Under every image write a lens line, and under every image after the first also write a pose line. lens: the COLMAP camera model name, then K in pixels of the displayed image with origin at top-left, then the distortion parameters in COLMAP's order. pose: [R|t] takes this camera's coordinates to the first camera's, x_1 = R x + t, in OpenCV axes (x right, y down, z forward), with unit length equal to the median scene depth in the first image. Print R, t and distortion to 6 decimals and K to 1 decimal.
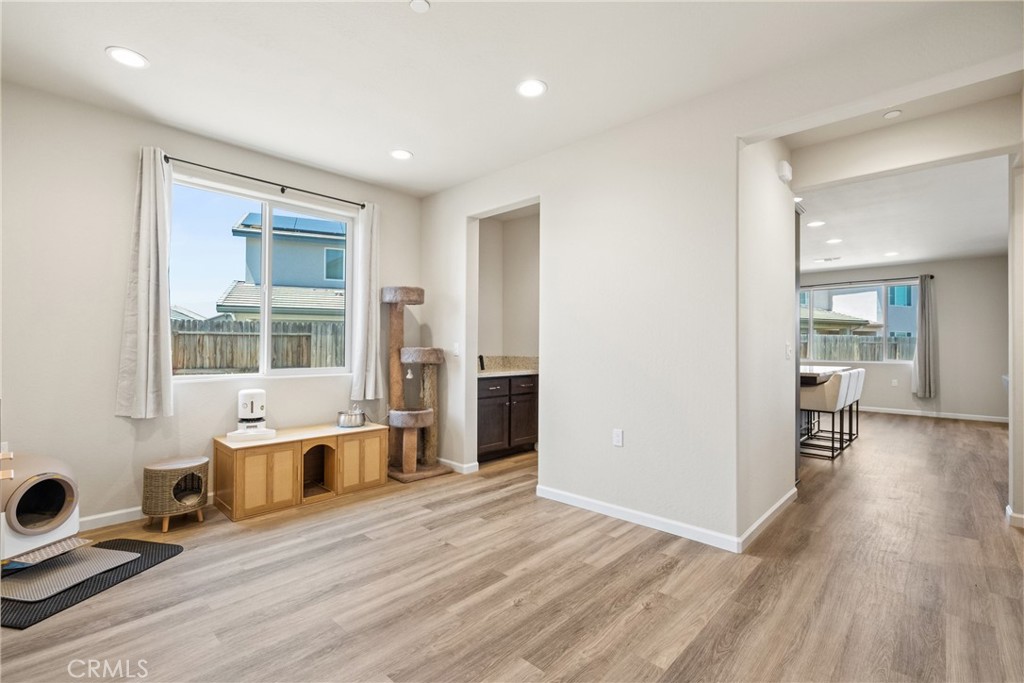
lens RADIAL K [[462.2, 0, 507.9], [0, 462.2, 343.4], [0, 0, 1]] dist [0.000050, -0.000249]
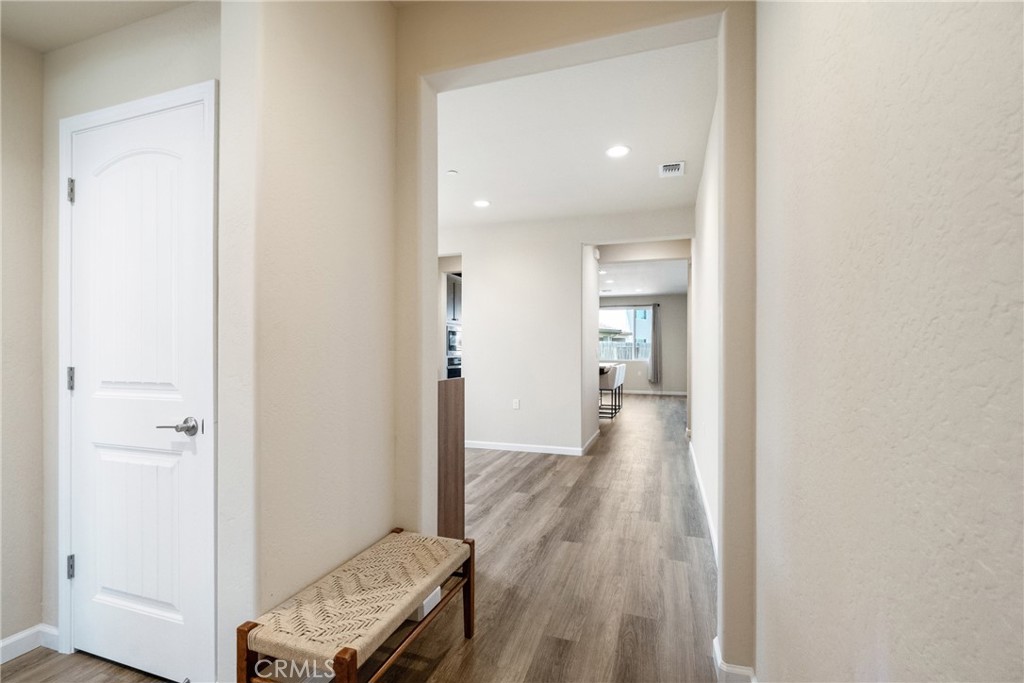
lens RADIAL K [[460.4, 0, 510.9], [0, 460.4, 352.4], [0, 0, 1]] dist [0.001633, 0.000332]
pose [[0.907897, -0.003517, 0.419178, -0.430545], [-0.001789, 0.999923, 0.012264, -0.007736], [-0.419189, -0.011884, 0.907821, -0.468248]]
